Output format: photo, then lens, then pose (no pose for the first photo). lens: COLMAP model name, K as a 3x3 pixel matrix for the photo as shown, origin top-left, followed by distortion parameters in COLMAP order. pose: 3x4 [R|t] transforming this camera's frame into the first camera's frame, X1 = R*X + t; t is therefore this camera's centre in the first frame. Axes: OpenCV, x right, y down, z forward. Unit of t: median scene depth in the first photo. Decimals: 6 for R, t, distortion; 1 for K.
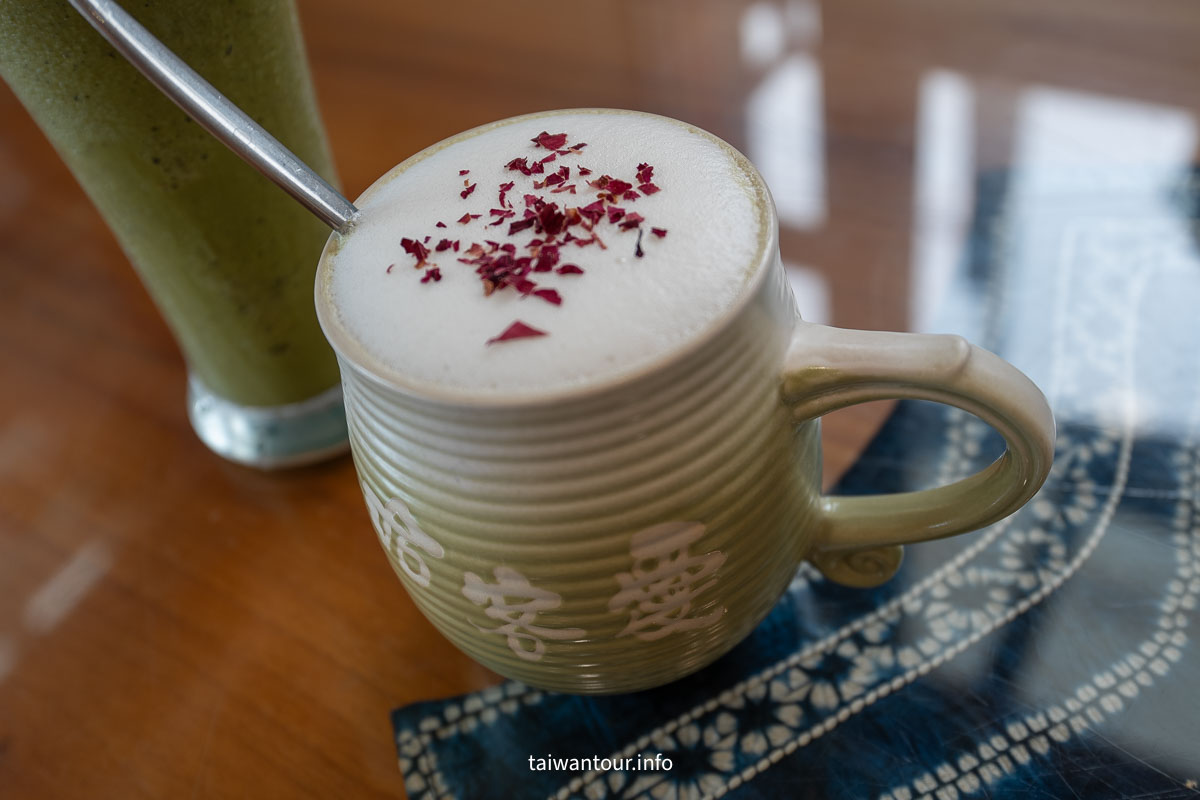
lens RADIAL K [[1143.5, 0, 600.0], [0, 1143.5, 400.0], [0, 0, 1]] dist [0.042165, -0.007567]
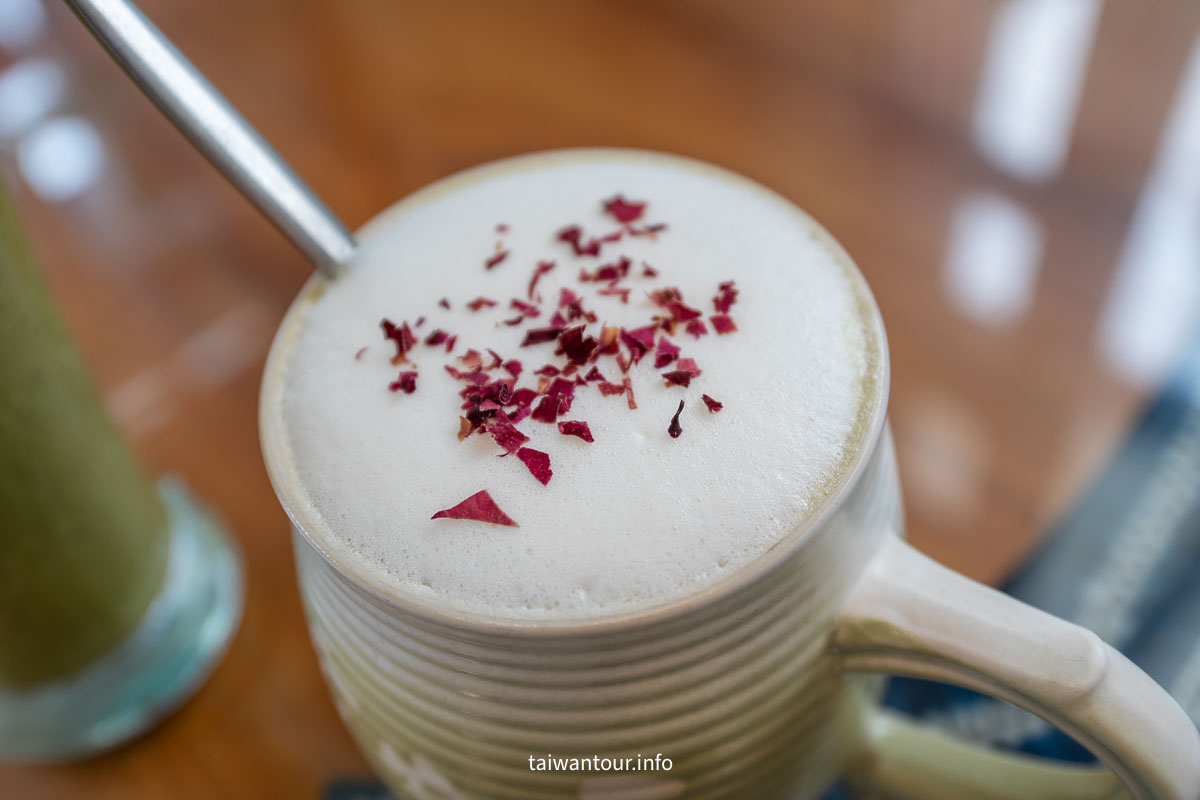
lens RADIAL K [[1143.5, 0, 600.0], [0, 1143.5, 400.0], [0, 0, 1]] dist [0.042165, -0.007567]
pose [[0.962714, 0.242580, -0.119739, 0.066380], [-0.226757, 0.964989, 0.131826, -0.217007], [0.147525, -0.099759, 0.984015, 0.267688]]
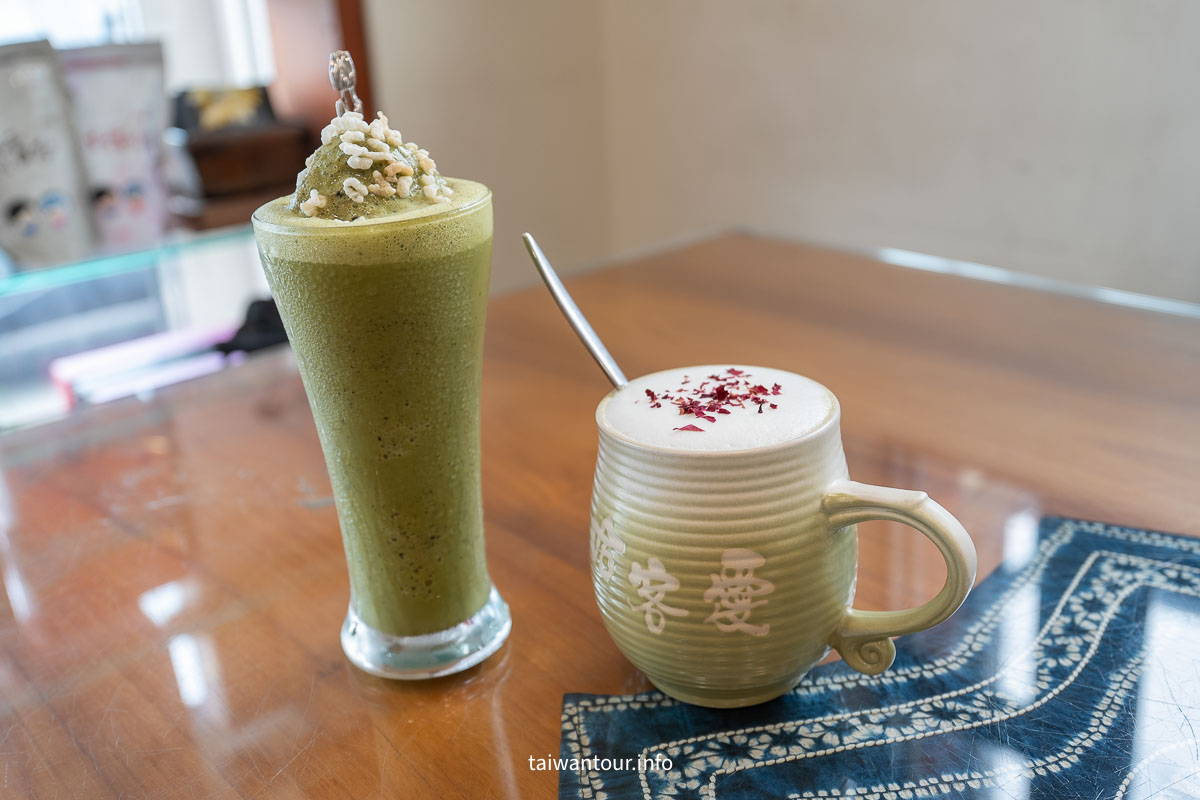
lens RADIAL K [[1143.5, 0, 600.0], [0, 1143.5, 400.0], [0, 0, 1]] dist [0.042165, -0.007567]
pose [[0.948599, 0.186827, -0.255450, 0.256508], [-0.271909, 0.894142, -0.355775, 0.593975], [0.161940, 0.406947, 0.898983, -0.778346]]
